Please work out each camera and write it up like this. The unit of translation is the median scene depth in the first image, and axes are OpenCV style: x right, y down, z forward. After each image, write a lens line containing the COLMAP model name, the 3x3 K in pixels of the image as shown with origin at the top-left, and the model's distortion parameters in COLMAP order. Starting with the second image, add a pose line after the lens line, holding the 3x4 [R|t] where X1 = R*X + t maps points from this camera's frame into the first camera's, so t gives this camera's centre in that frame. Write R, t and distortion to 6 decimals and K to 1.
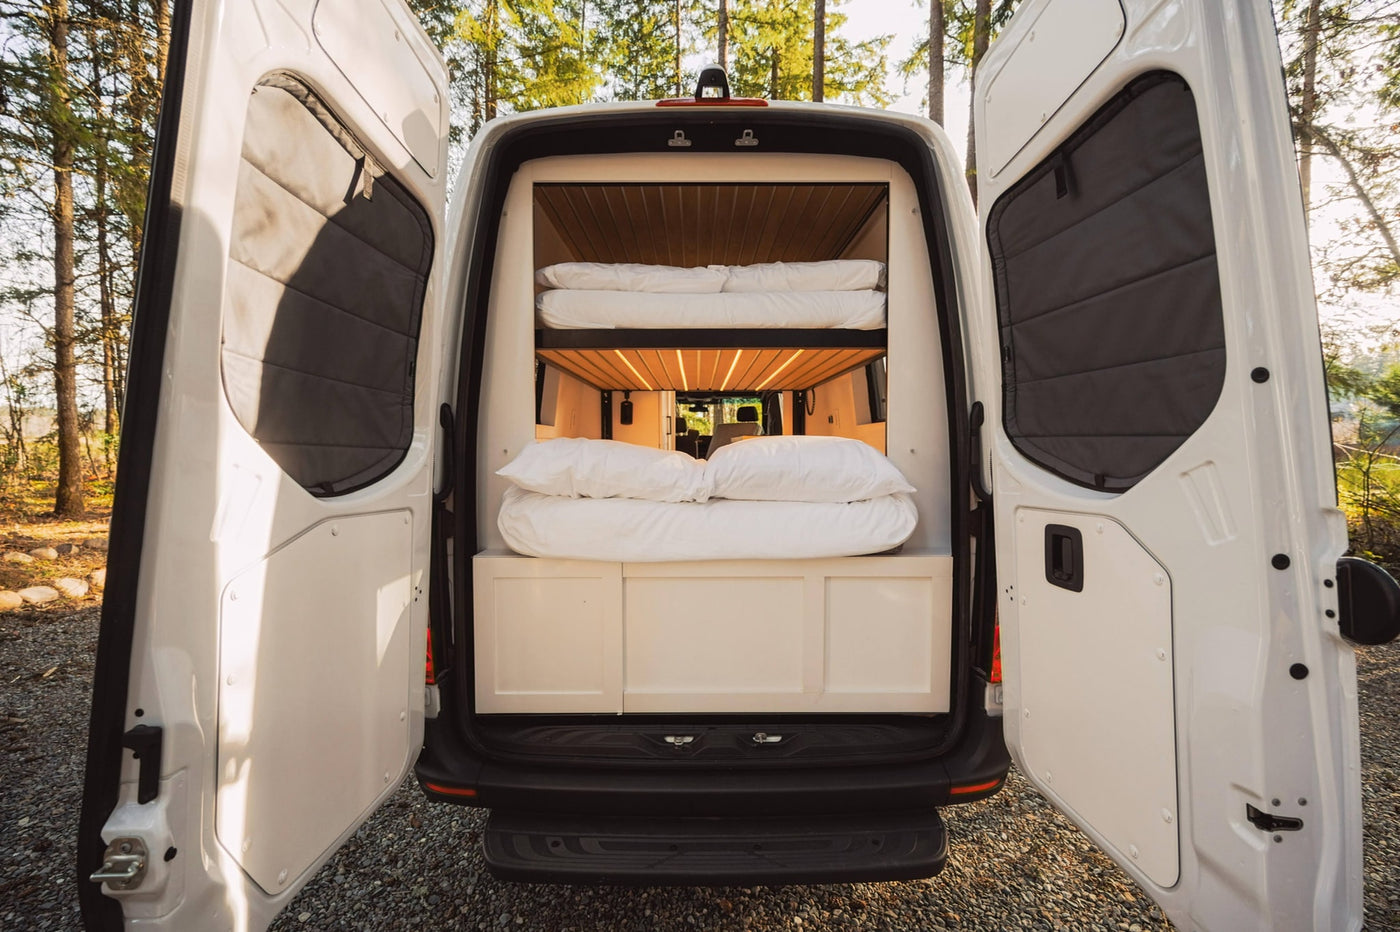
lens RADIAL K [[591.8, 0, 695.6], [0, 591.8, 458.1], [0, 0, 1]] dist [-0.000584, -0.000047]
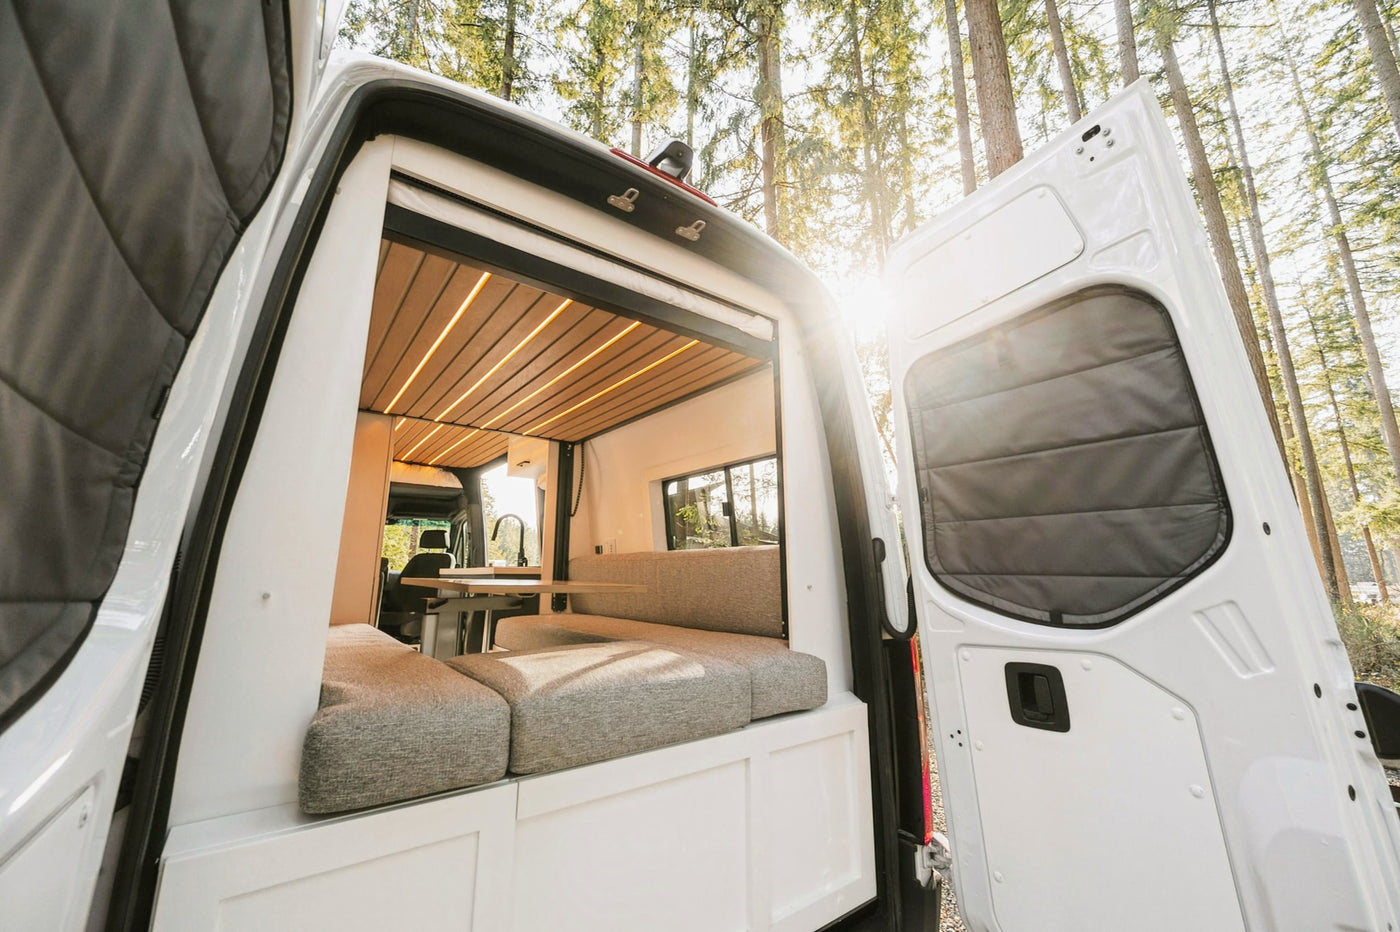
lens RADIAL K [[552.2, 0, 698.3], [0, 552.2, 456.7], [0, 0, 1]] dist [0.009311, -0.000068]
pose [[0.793765, 0.130186, 0.594128, -0.351366], [0.009559, 0.974034, -0.226202, -0.018048], [-0.608149, 0.185230, 0.771909, 0.409357]]
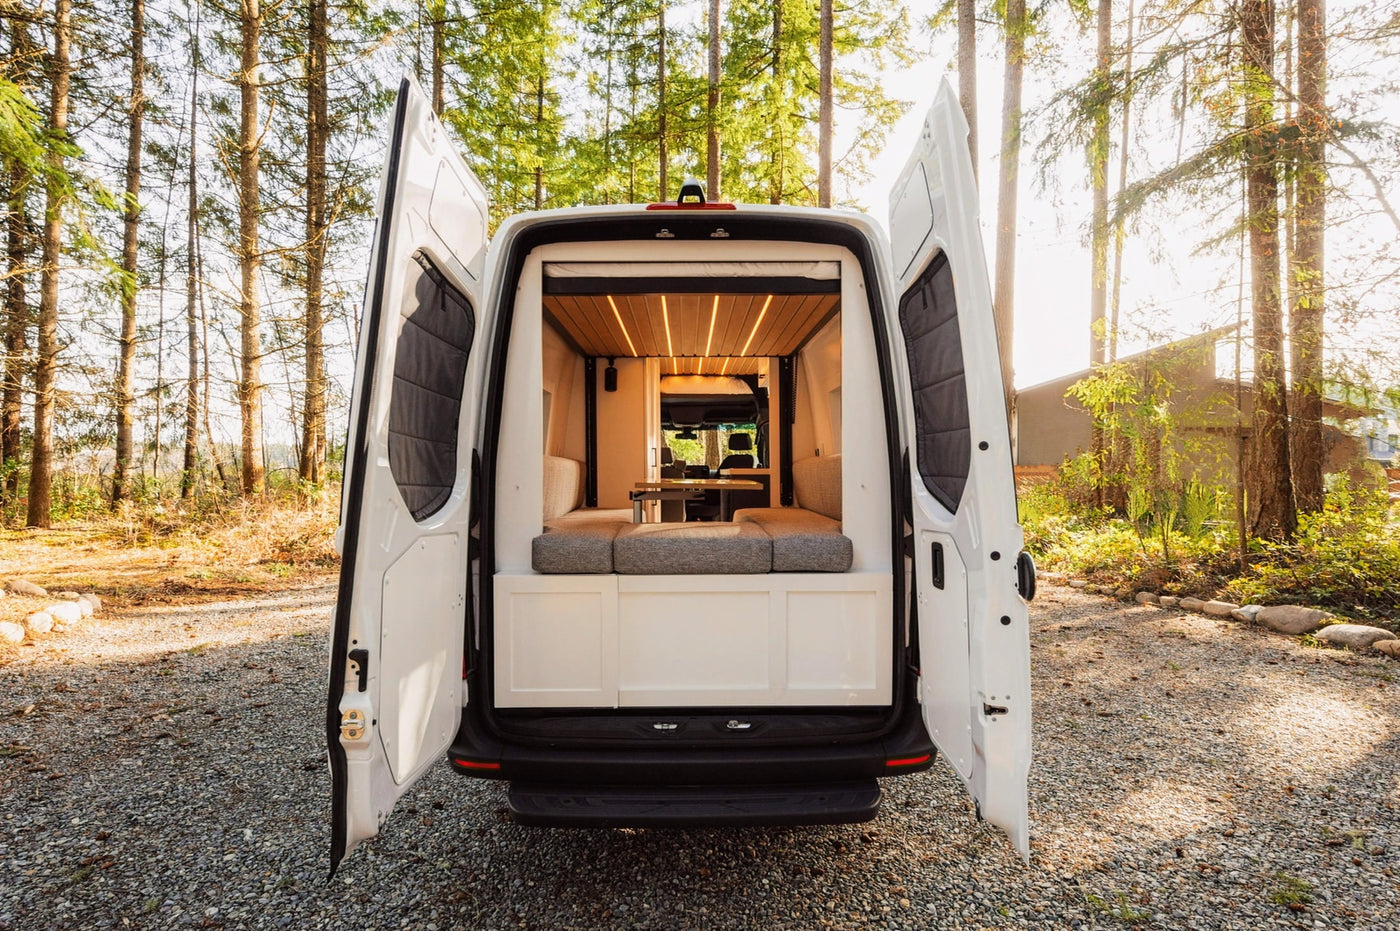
lens RADIAL K [[771.7, 0, 686.5], [0, 771.7, 468.4], [0, 0, 1]] dist [-0.003734, -0.000389]
pose [[0.999992, -0.002381, 0.003082, 0.011313], [0.002464, 0.999626, -0.027249, -0.006451], [-0.003016, 0.027256, 0.999624, -0.582539]]
